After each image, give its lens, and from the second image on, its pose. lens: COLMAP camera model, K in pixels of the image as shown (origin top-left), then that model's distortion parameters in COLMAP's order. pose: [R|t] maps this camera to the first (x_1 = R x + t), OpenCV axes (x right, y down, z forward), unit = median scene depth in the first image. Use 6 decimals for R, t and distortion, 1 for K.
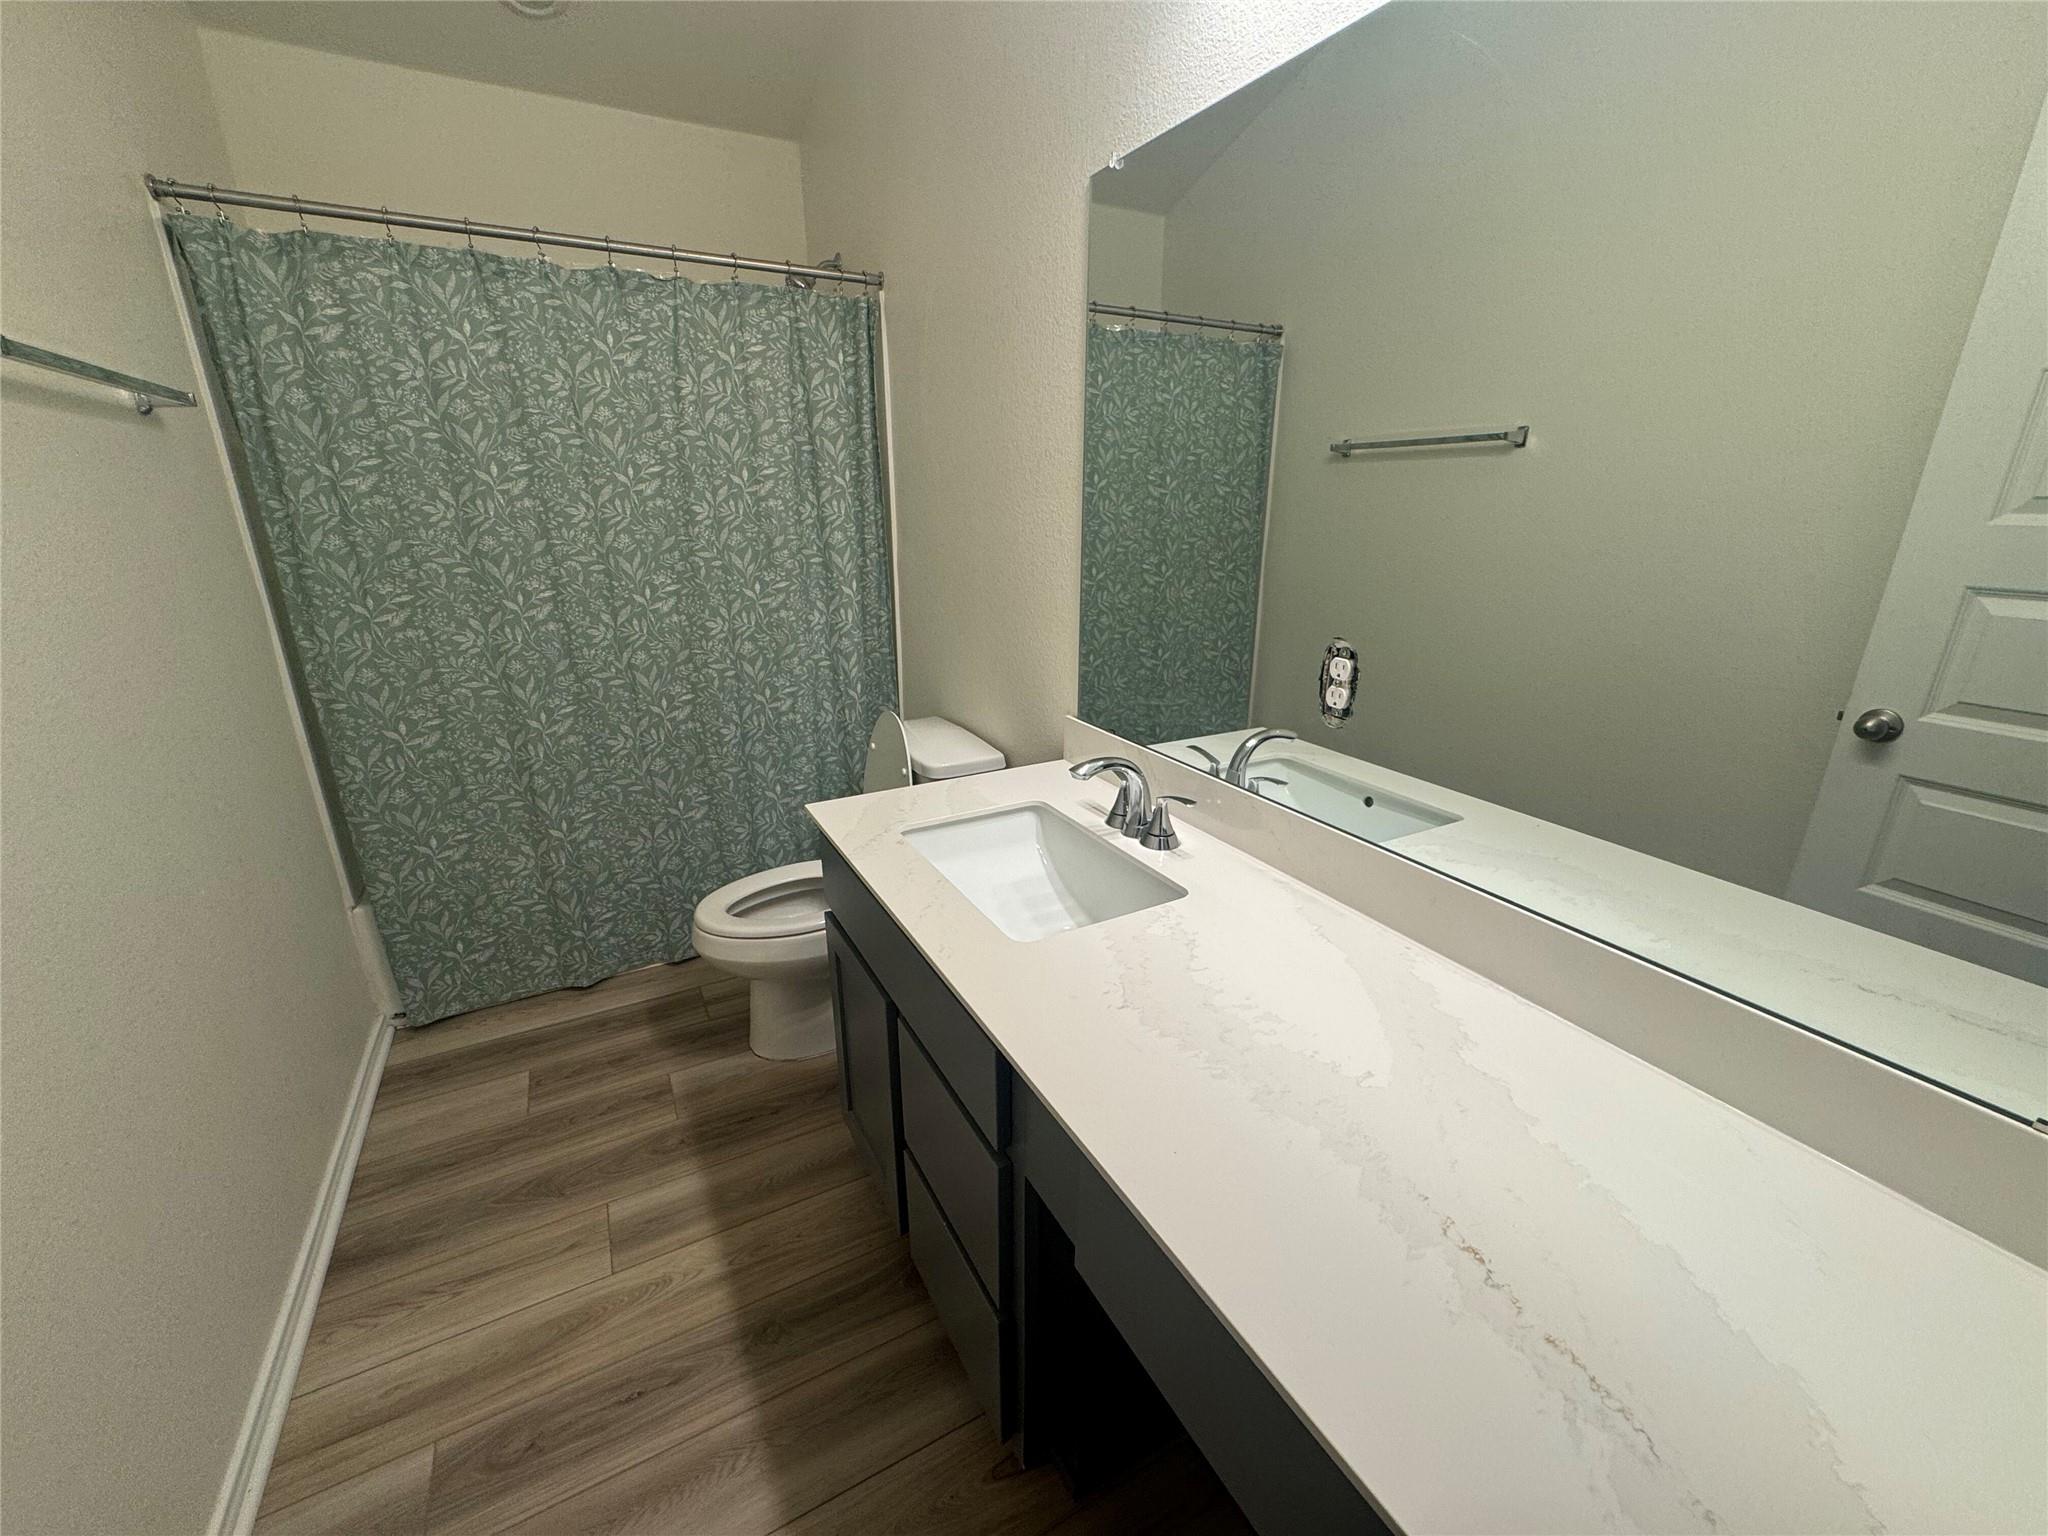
lens RADIAL K [[819.9, 0, 1024.9], [0, 819.9, 769.7], [0, 0, 1]] dist [-0.003872, 0.000609]
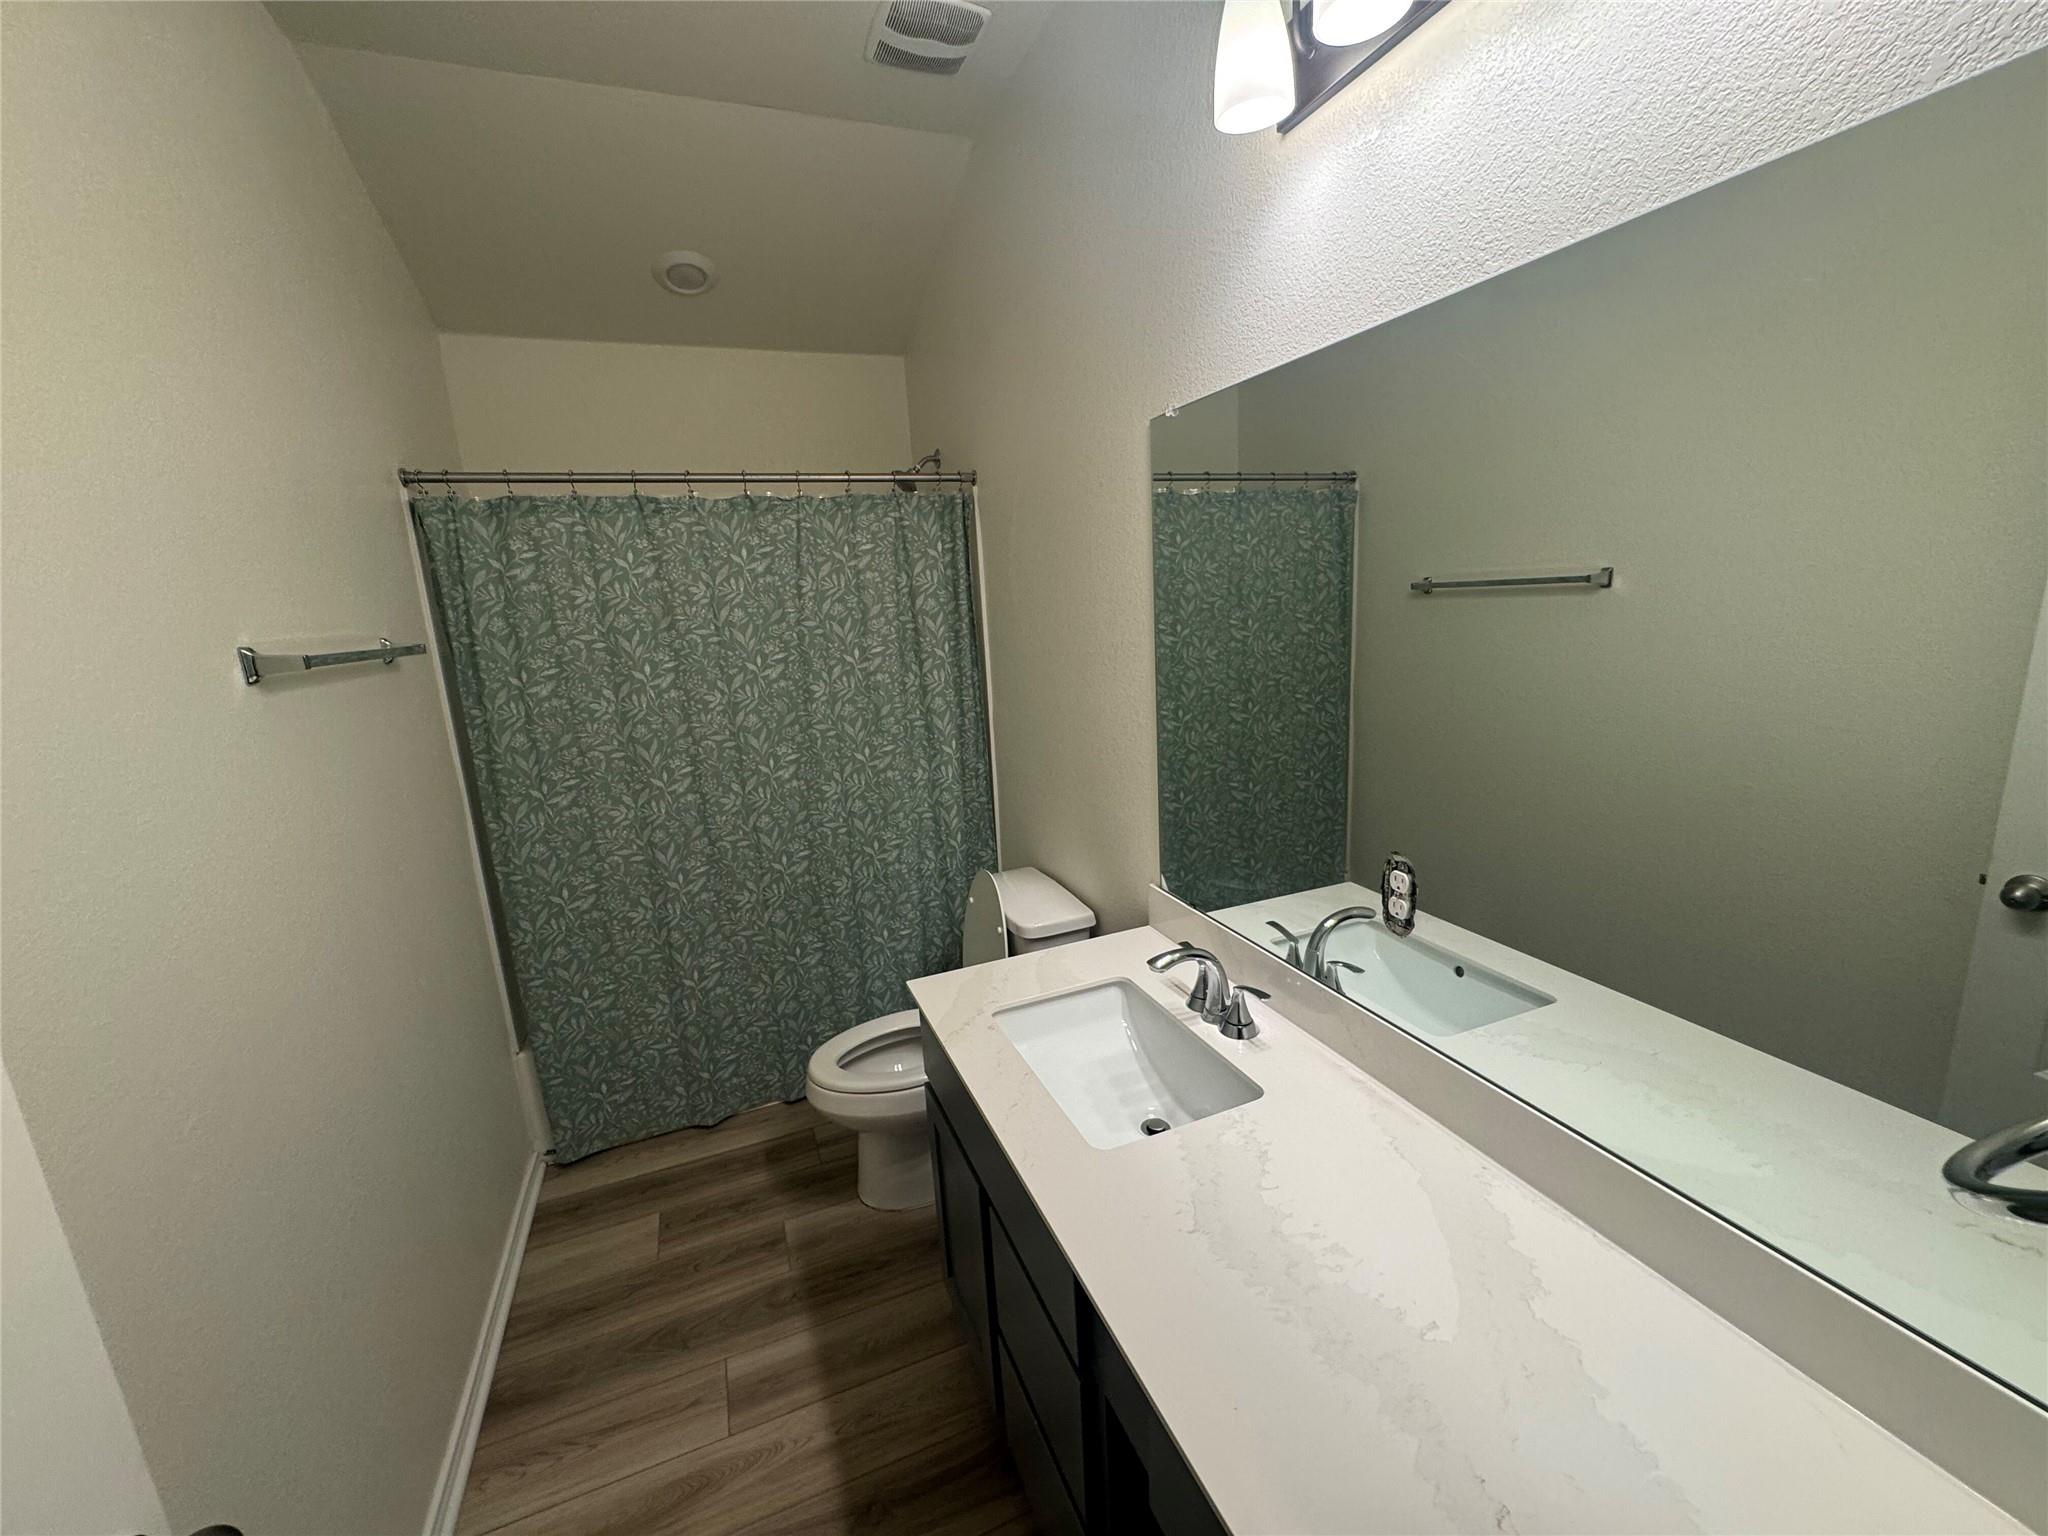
lens RADIAL K [[819.9, 0, 1025.3], [0, 819.9, 768.1], [0, 0, 1]] dist [-0.003872, 0.000609]
pose [[0.991382, -0.030929, -0.127303, 0.026076], [0.017112, 0.993978, -0.108232, -0.088156], [0.129884, 0.105121, 0.985941, -0.060109]]
